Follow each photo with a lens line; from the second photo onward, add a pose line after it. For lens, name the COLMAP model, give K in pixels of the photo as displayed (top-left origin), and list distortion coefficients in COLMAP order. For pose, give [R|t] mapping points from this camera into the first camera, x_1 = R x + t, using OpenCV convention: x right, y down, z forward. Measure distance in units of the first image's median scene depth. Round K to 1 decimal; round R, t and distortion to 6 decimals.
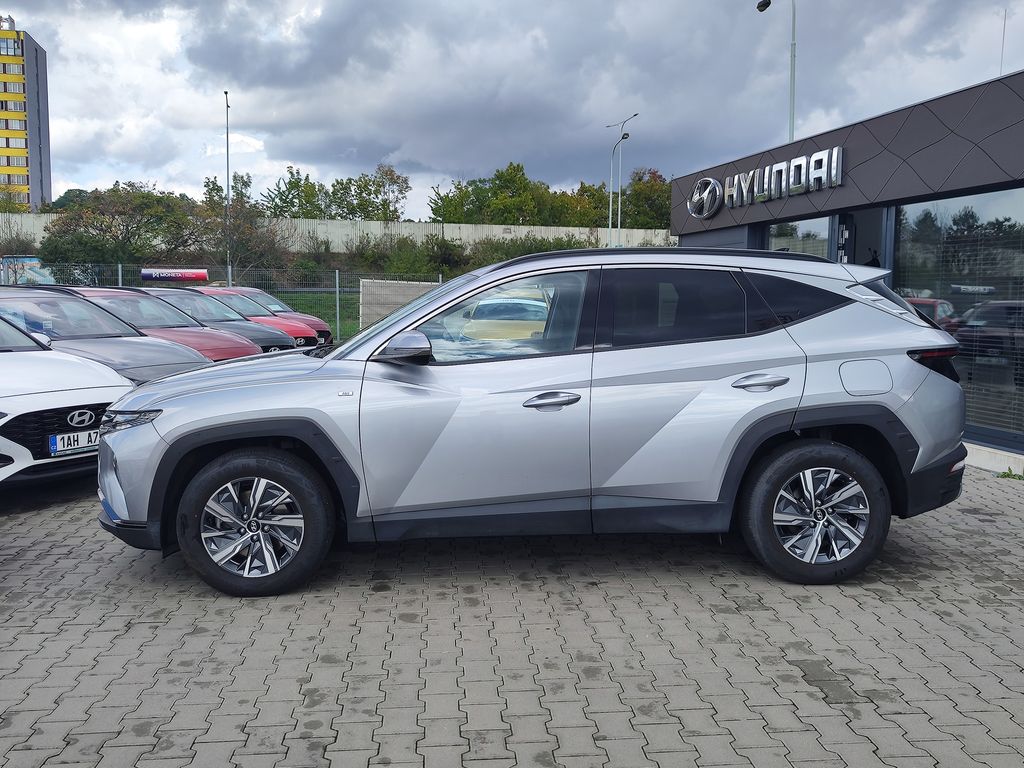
lens RADIAL K [[1001.9, 0, 511.9], [0, 1001.9, 387.3], [0, 0, 1]] dist [0.006205, 0.000000]
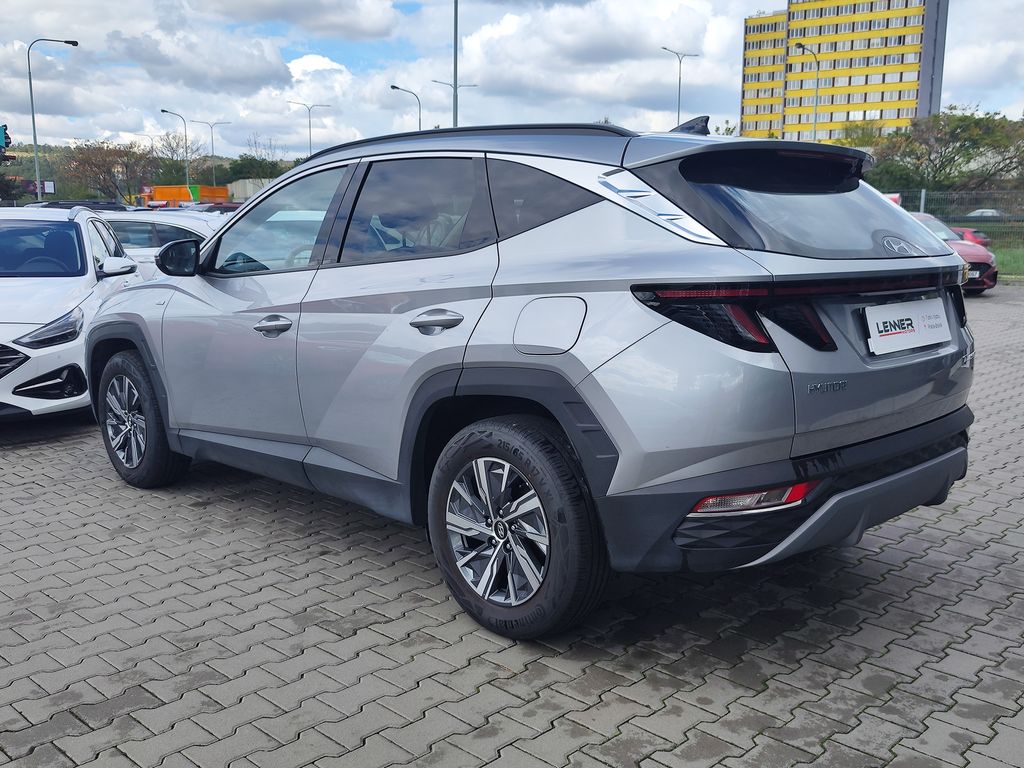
lens RADIAL K [[1001.9, 0, 520.0], [0, 1001.9, 388.0], [0, 0, 1]] dist [0.006205, 0.000000]
pose [[0.652098, 0.114931, -0.749373, 0.793869], [-0.065519, 0.993288, 0.095326, -0.027679], [0.755299, -0.013064, 0.655251, 0.585669]]
